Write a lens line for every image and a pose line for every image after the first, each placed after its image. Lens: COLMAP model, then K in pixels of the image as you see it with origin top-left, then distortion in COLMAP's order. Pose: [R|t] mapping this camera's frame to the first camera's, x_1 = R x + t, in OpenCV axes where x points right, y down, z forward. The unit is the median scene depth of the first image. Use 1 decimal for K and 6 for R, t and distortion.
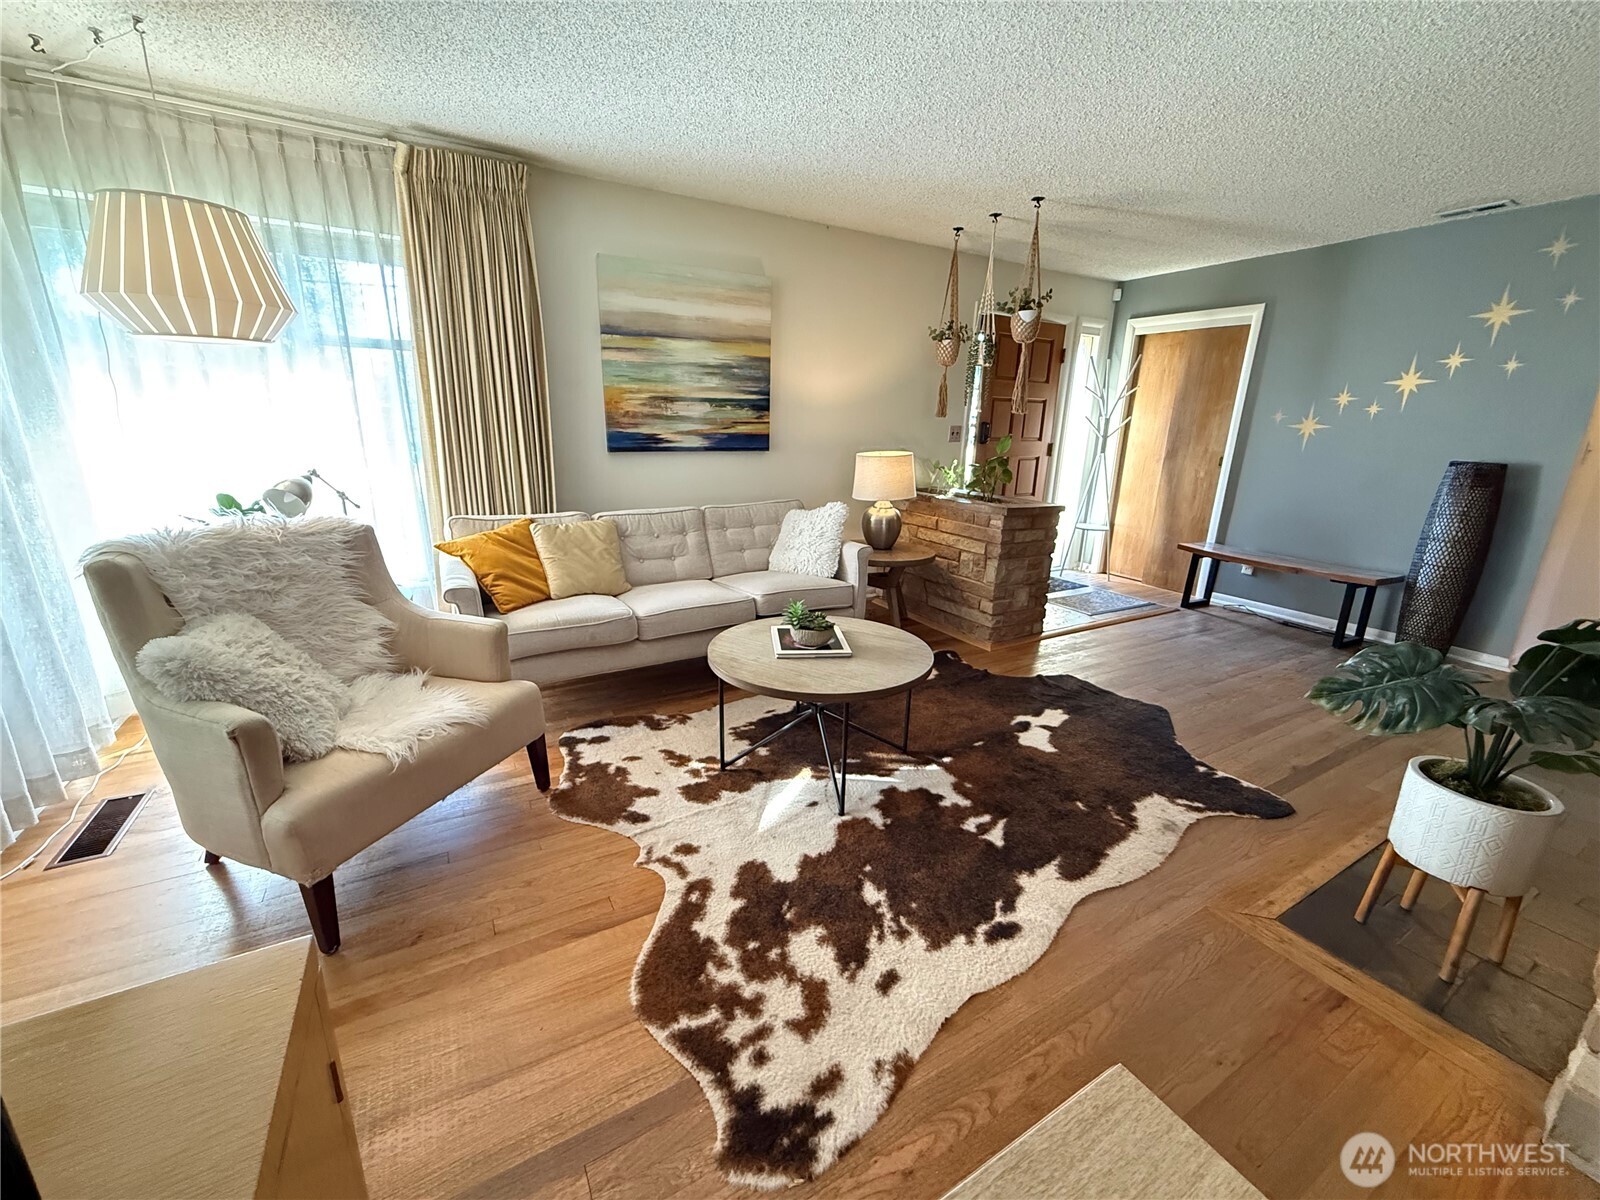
lens RADIAL K [[635.6, 0, 795.9], [0, 635.6, 595.8], [0, 0, 1]] dist [-0.001574, -0.000499]
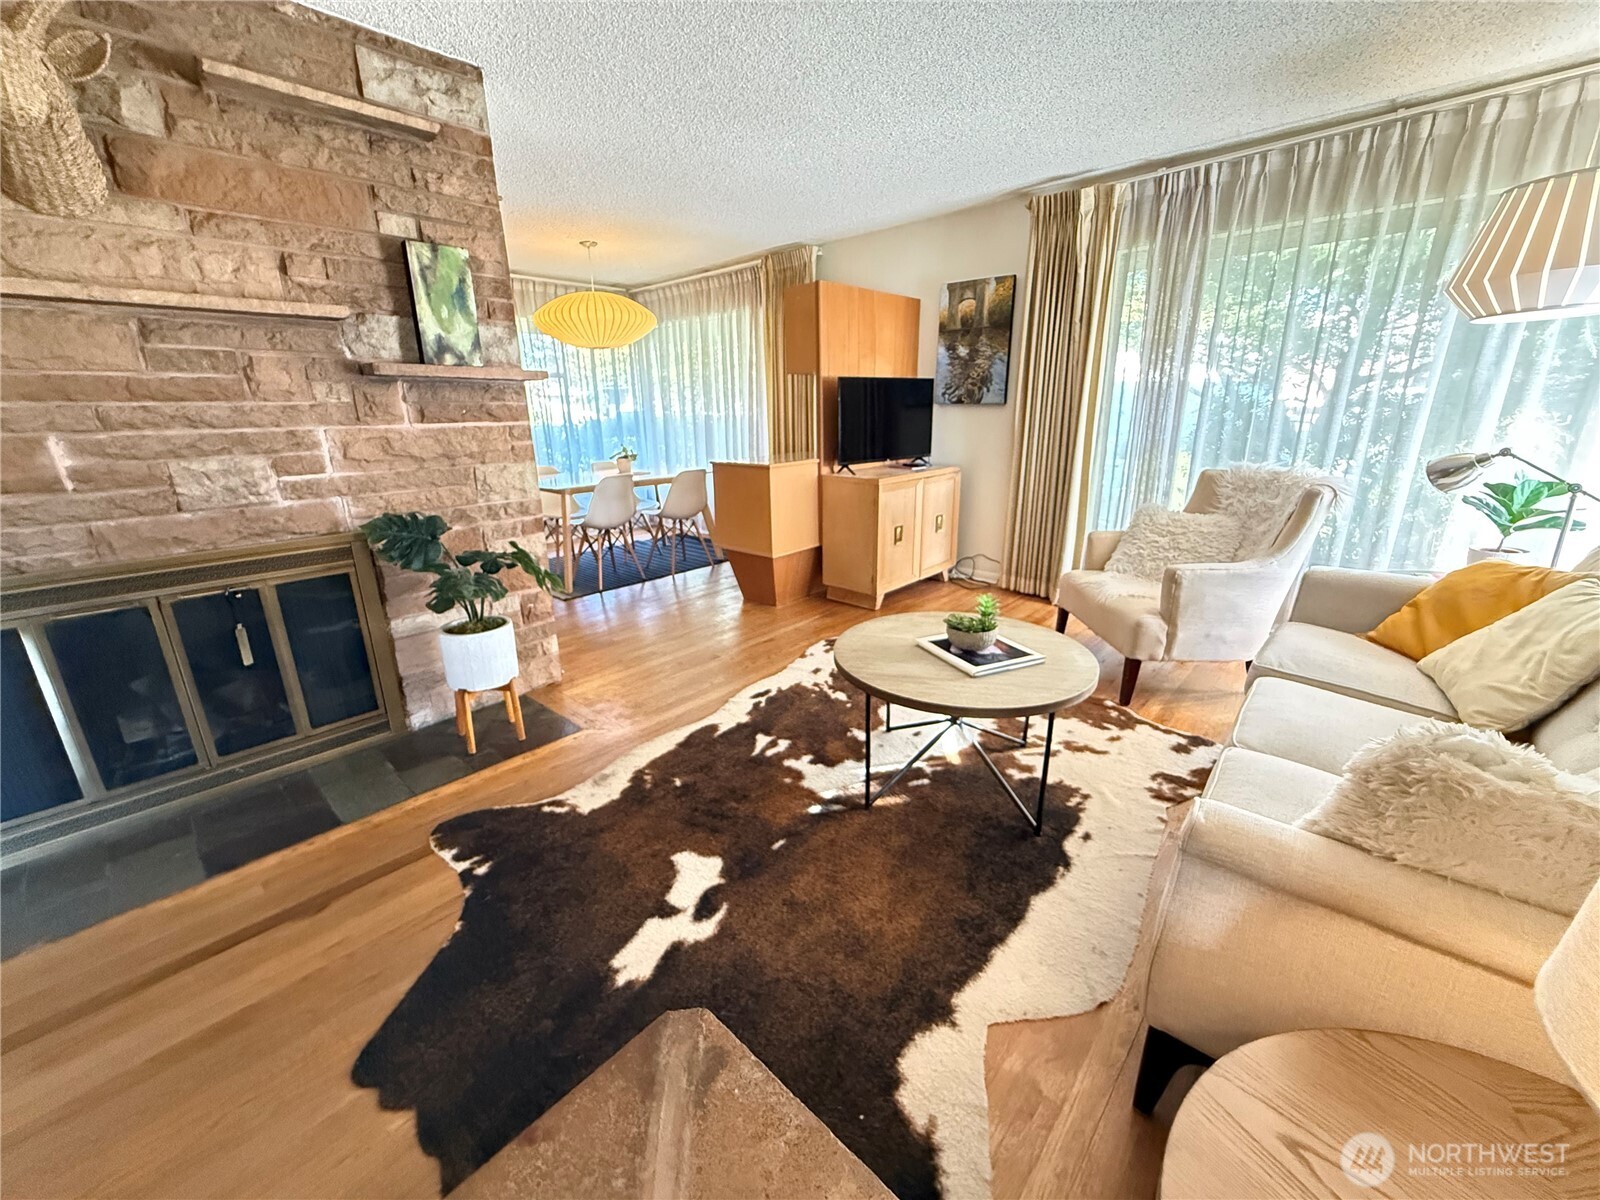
lens RADIAL K [[635.6, 0, 795.9], [0, 635.6, 595.8], [0, 0, 1]] dist [-0.001574, -0.000499]
pose [[-0.951528, 0.083886, -0.295902, 0.544042], [-0.082885, 0.856552, 0.509360, -0.441988], [0.296183, 0.509196, -0.808081, 1.714678]]
